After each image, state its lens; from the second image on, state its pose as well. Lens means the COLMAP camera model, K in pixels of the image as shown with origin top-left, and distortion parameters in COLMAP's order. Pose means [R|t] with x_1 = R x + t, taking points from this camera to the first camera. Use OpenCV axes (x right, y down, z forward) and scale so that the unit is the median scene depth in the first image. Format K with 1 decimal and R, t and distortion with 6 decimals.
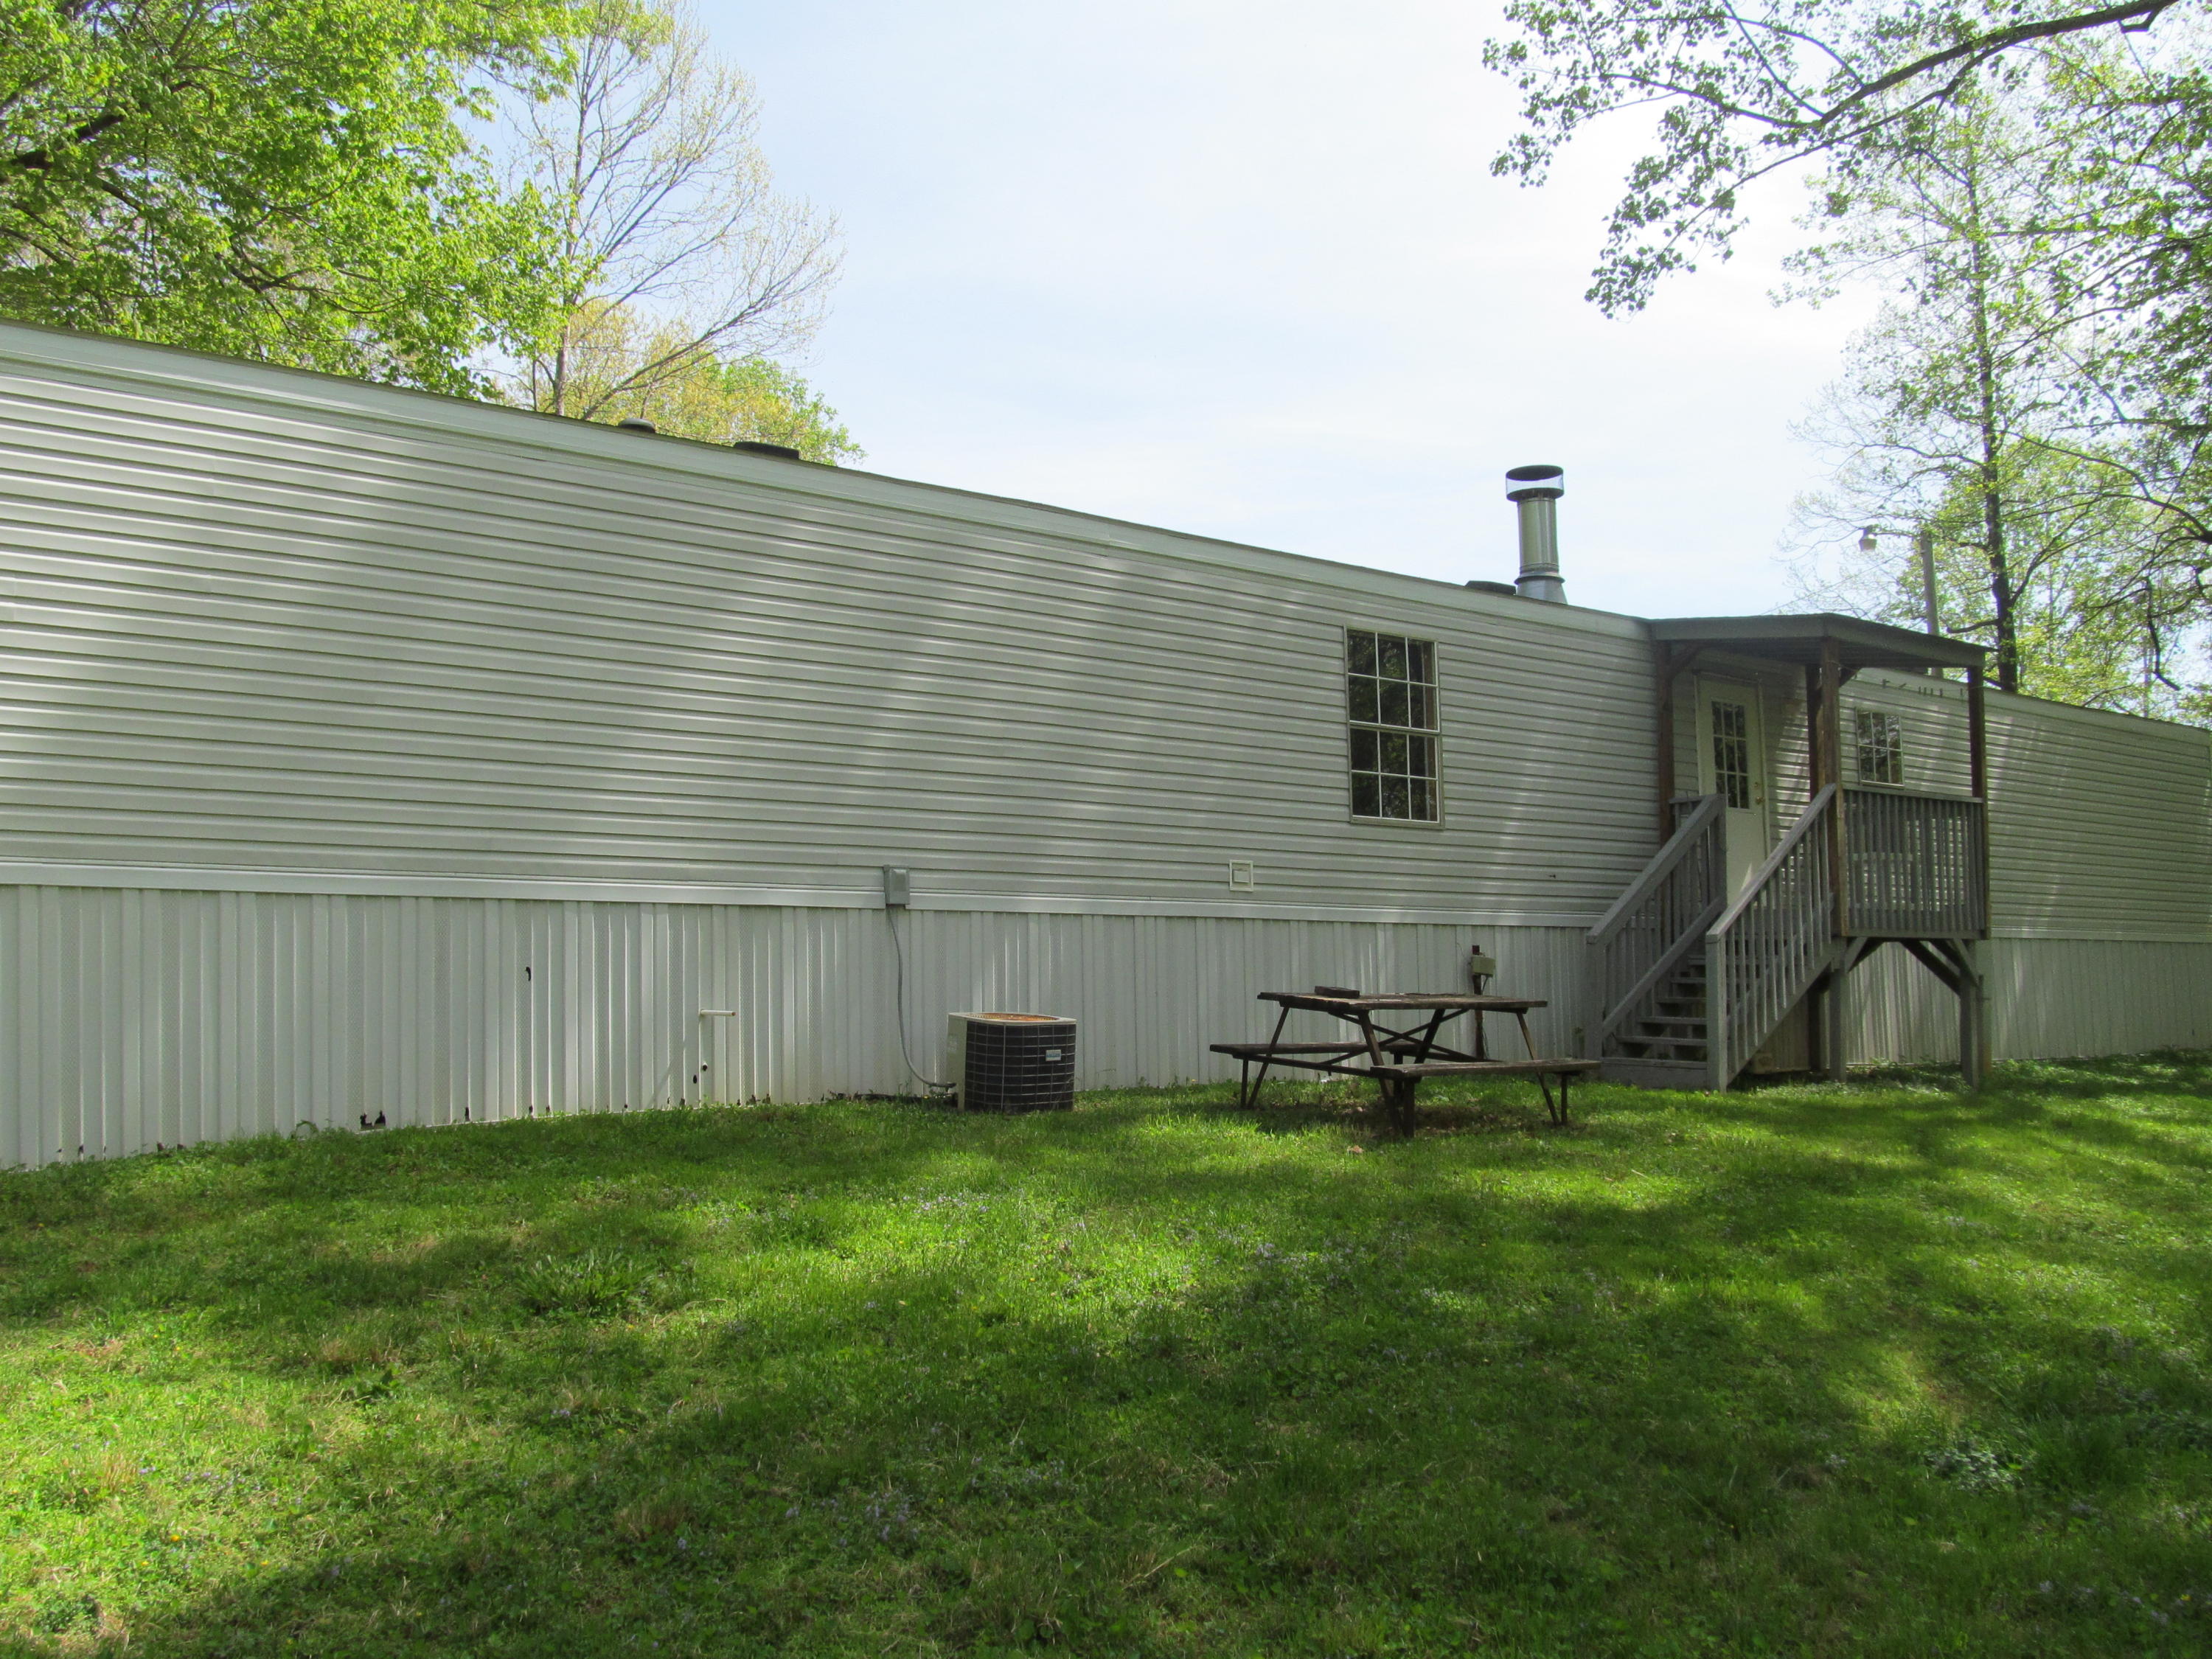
lens RADIAL K [[1810.8, 0, 1103.4], [0, 1810.8, 840.0], [0, 0, 1]] dist [-0.055346, 0.003223]
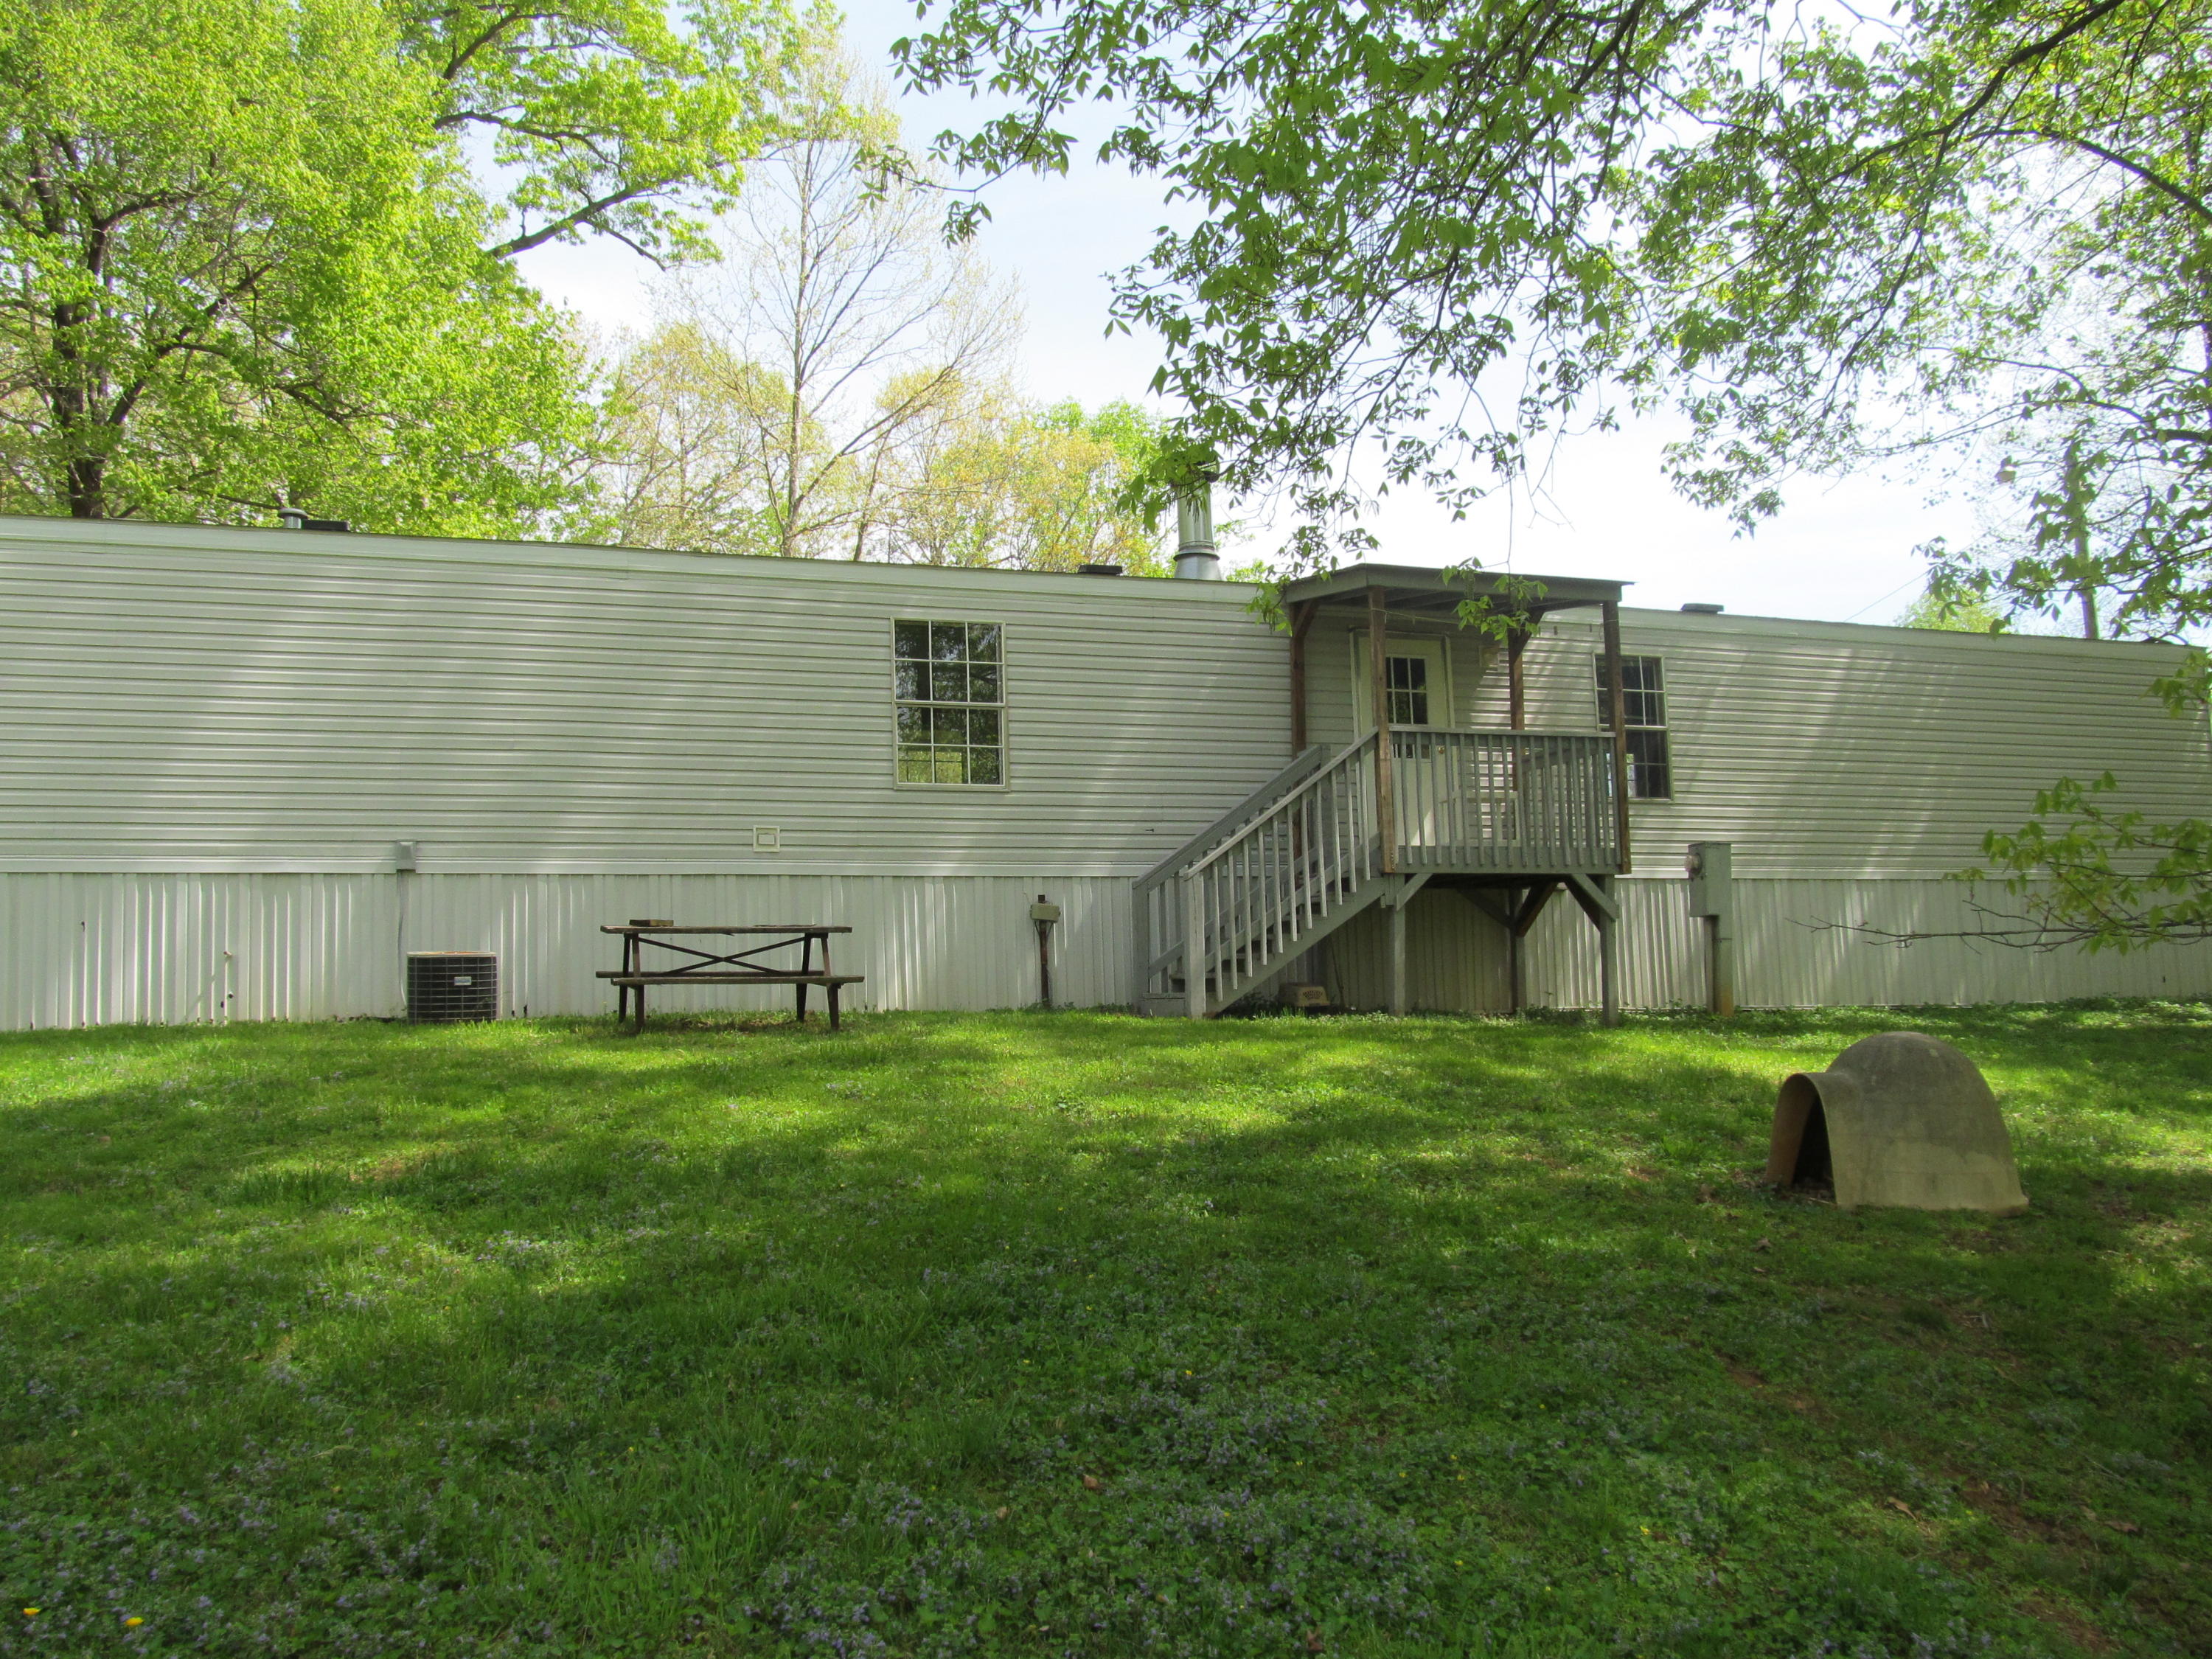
lens RADIAL K [[1810.8, 0, 1111.4], [0, 1810.8, 828.3], [0, 0, 1]] dist [-0.055346, 0.003223]
pose [[0.955746, -0.052151, -0.289533, 0.671751], [0.046241, 0.998559, -0.027220, 0.058953], [0.290536, 0.012627, 0.956781, -0.057629]]
